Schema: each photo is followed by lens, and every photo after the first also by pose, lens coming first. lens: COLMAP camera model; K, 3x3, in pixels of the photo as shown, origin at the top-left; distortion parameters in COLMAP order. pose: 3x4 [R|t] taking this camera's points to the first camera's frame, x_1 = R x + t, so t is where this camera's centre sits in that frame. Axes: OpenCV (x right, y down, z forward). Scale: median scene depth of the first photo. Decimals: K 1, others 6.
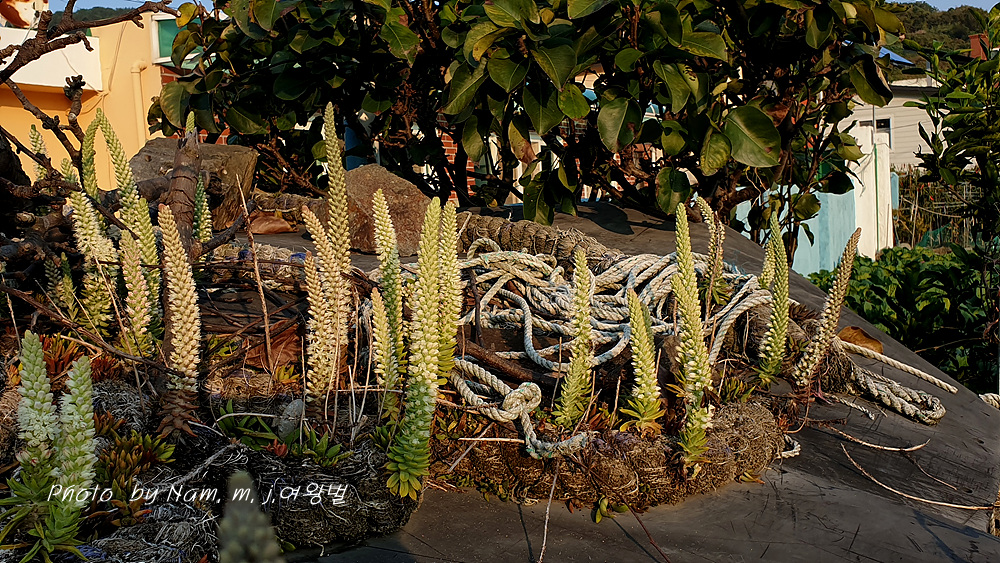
lens RADIAL K [[957.4, 0, 498.7], [0, 957.4, 285.5], [0, 0, 1]] dist [0.236780, -0.807492]
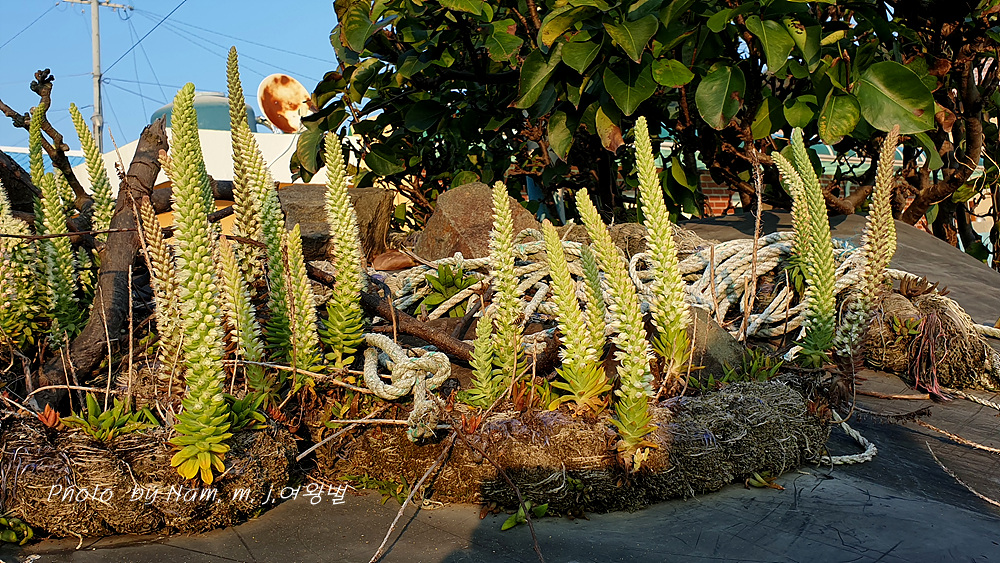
lens RADIAL K [[969.0, 0, 504.5], [0, 969.0, 278.0], [0, 0, 1]] dist [0.134503, -0.405729]
pose [[0.958678, -0.062882, -0.277456, 0.229209], [0.036669, 0.994444, -0.098678, 0.089999], [0.282120, 0.084426, 0.955657, 0.191016]]
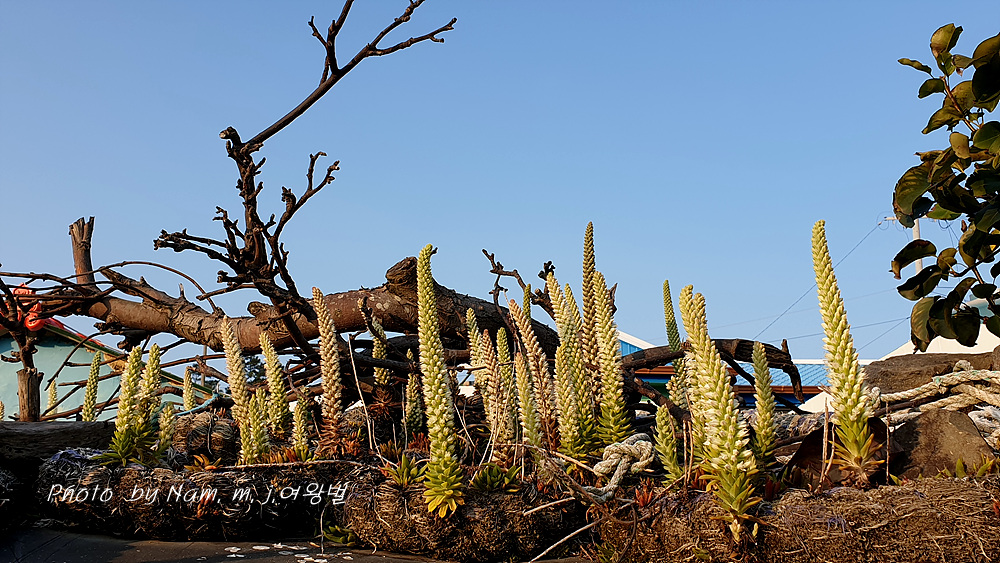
lens RADIAL K [[957.4, 0, 498.7], [0, 957.4, 285.5], [0, 0, 1]] dist [0.236780, -0.807492]
pose [[0.457751, -0.214876, -0.862724, 0.592695], [-0.082218, 0.955967, -0.281723, 0.171605], [0.885271, 0.199891, 0.419928, 0.339473]]
